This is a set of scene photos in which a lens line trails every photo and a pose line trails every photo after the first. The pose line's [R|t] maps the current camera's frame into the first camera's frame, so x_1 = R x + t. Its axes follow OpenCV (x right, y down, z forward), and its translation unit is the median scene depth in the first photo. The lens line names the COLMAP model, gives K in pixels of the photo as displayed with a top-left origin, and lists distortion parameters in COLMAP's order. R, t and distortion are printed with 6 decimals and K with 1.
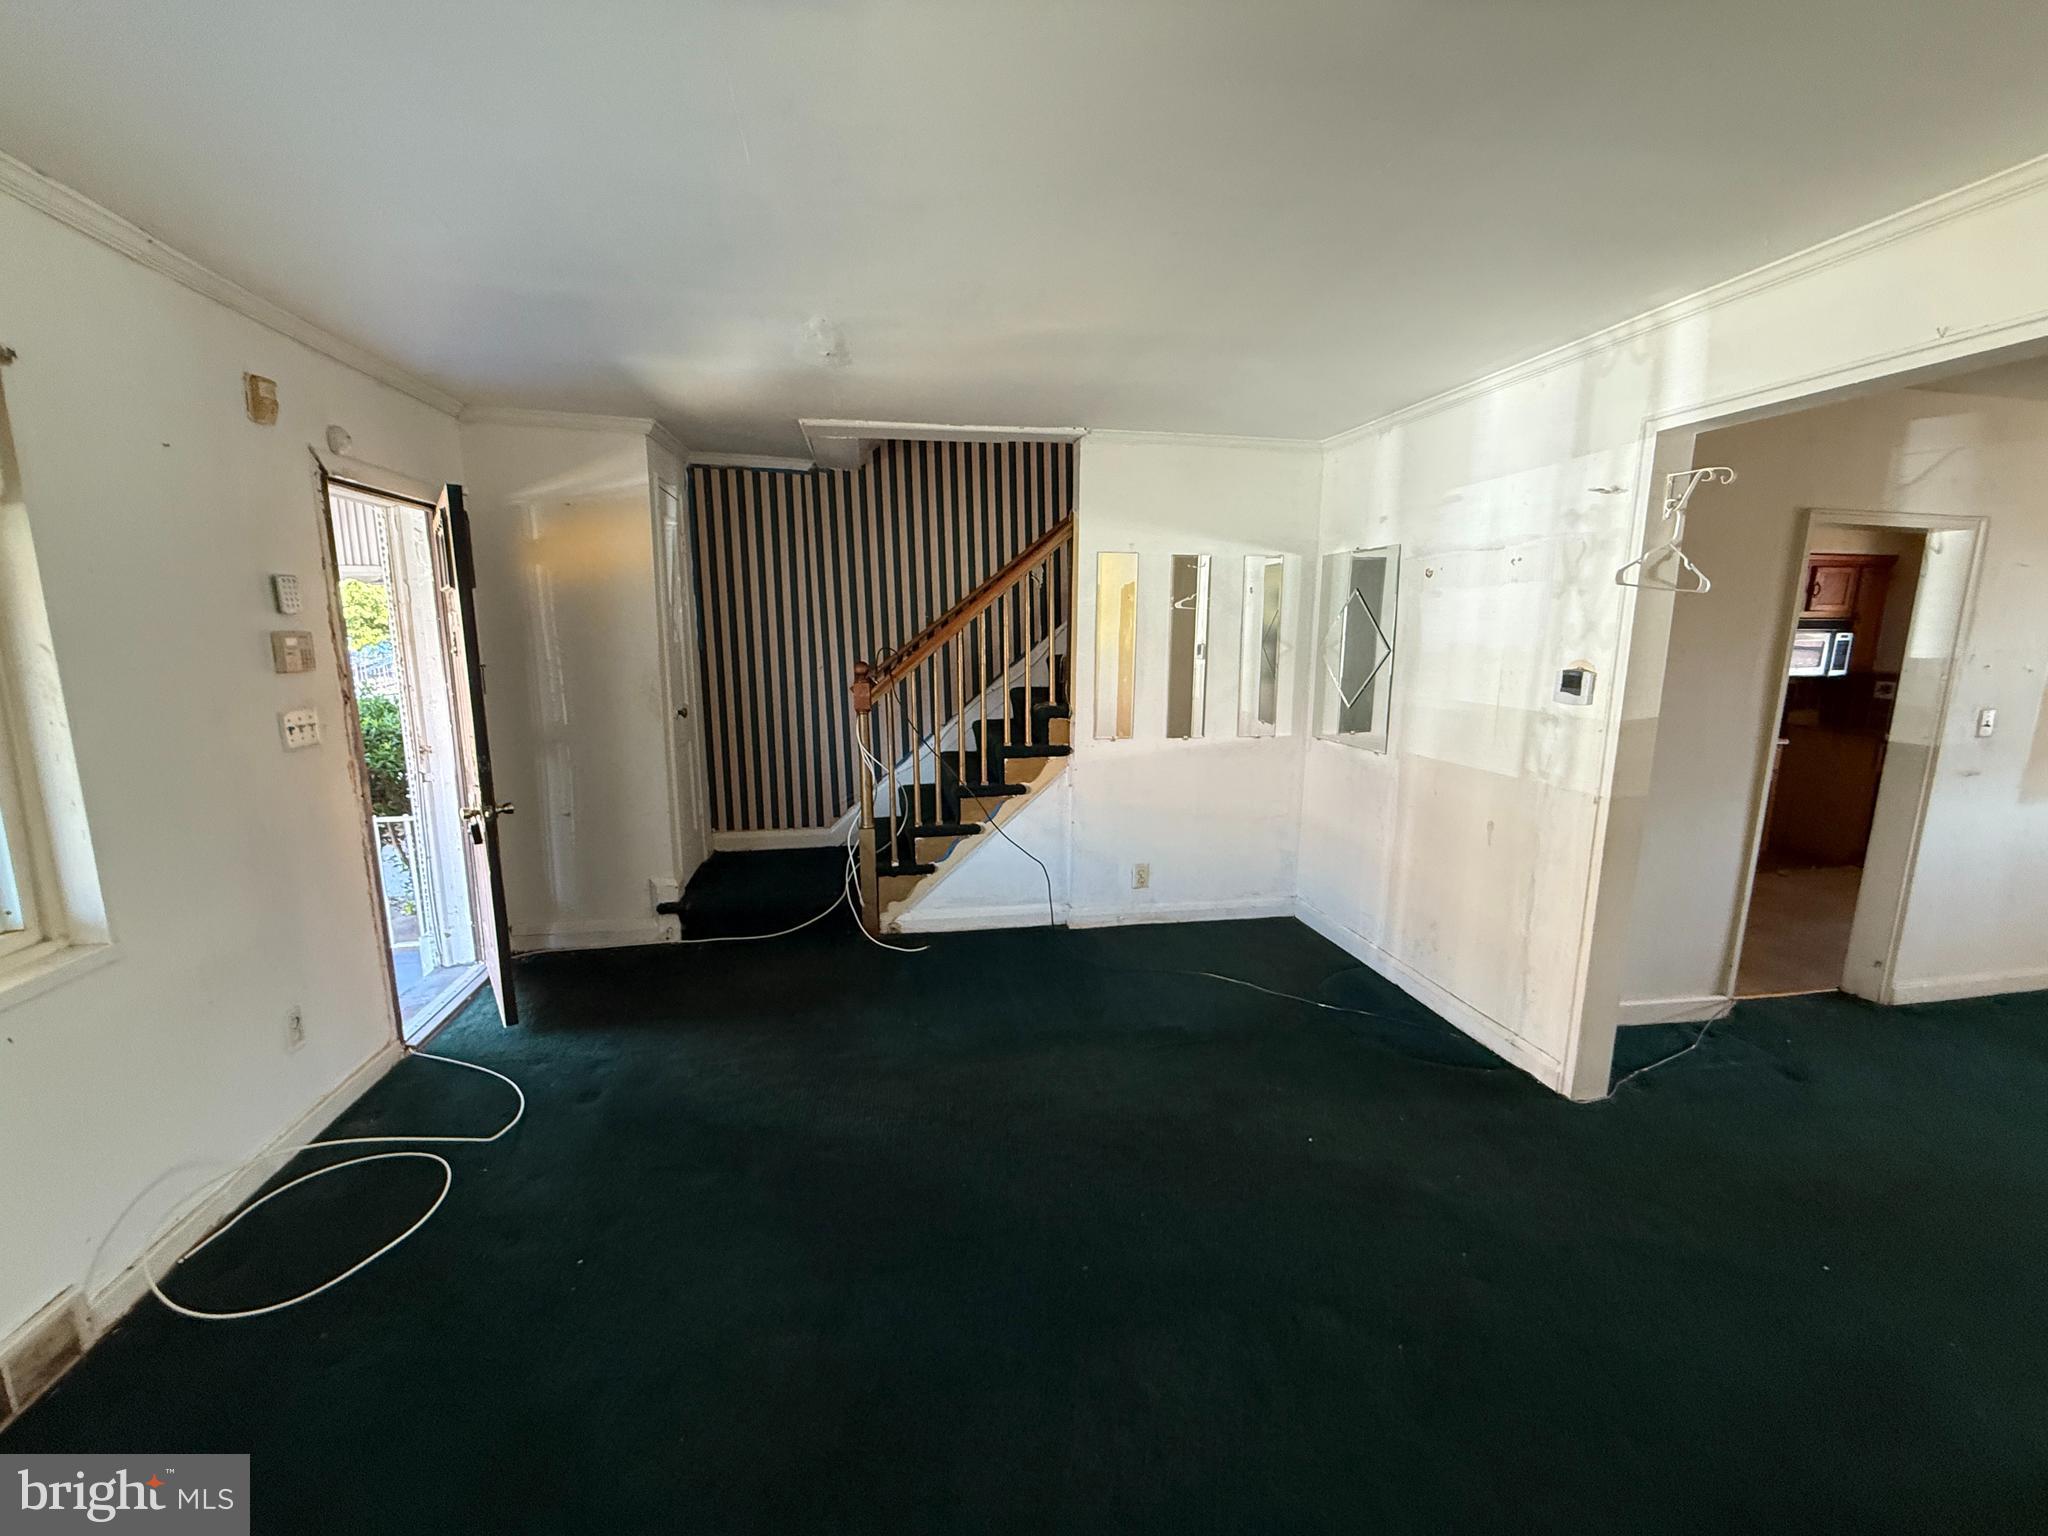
lens RADIAL K [[816.3, 0, 1019.1], [0, 816.3, 767.8], [0, 0, 1]] dist [0.000725, -0.000195]
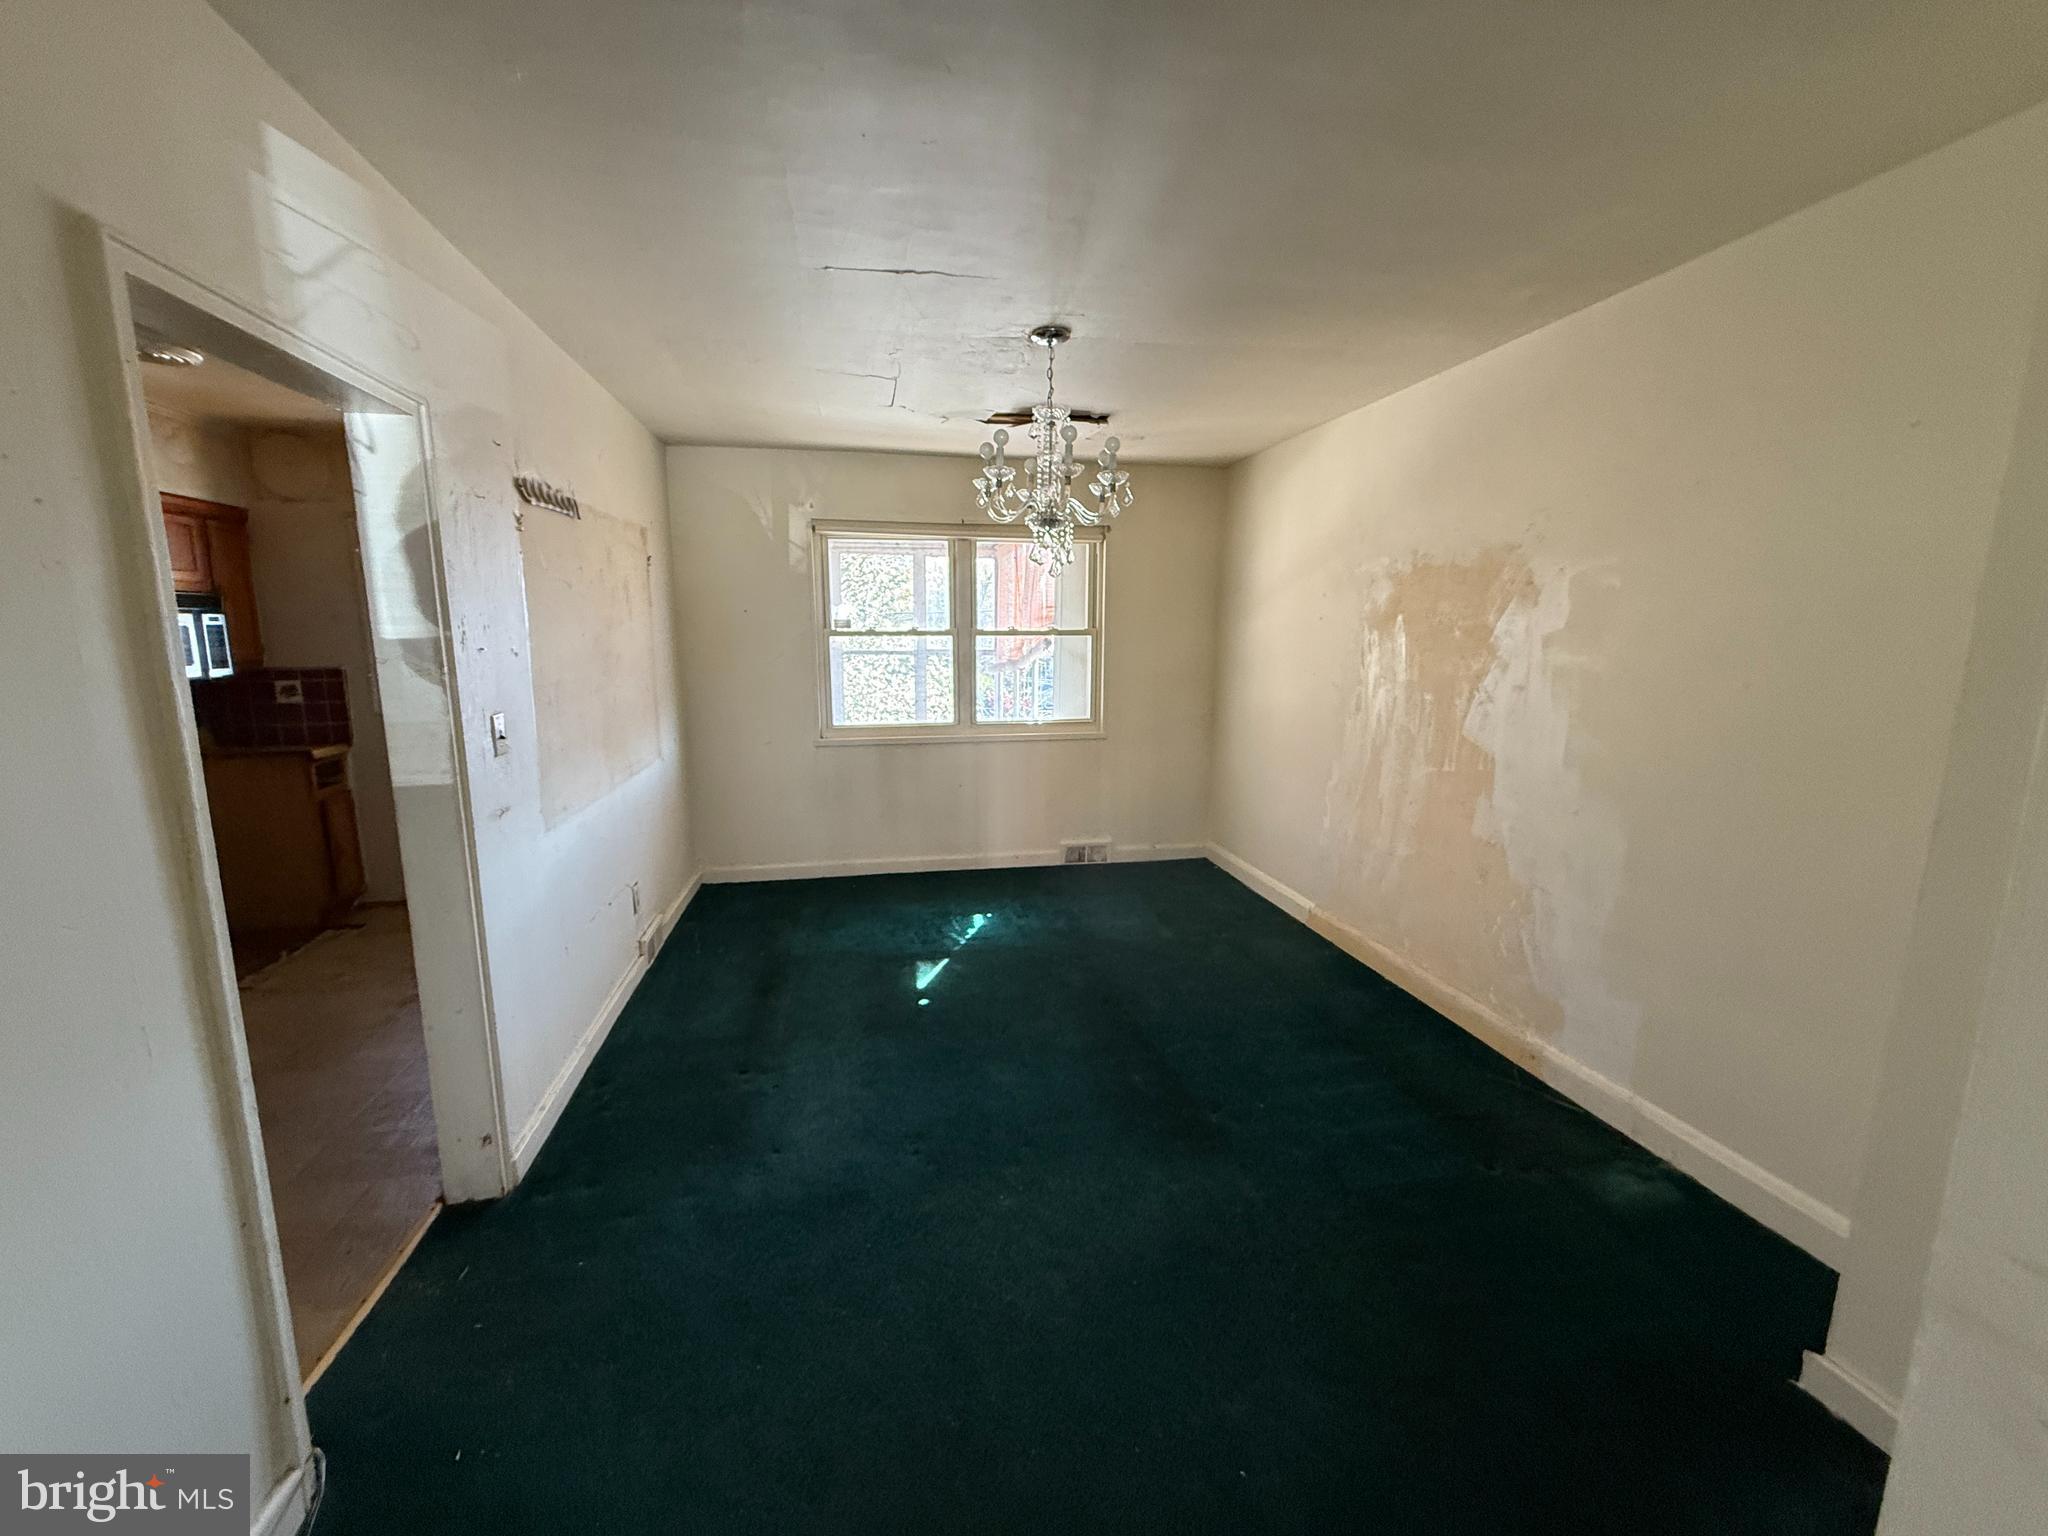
lens RADIAL K [[816.3, 0, 1019.1], [0, 816.3, 767.8], [0, 0, 1]] dist [0.000725, -0.000195]
pose [[-0.009790, -0.170932, 0.985234, 0.329060], [0.171309, 0.970428, 0.170065, -0.043546], [-0.985169, 0.170444, 0.019781, 0.365287]]
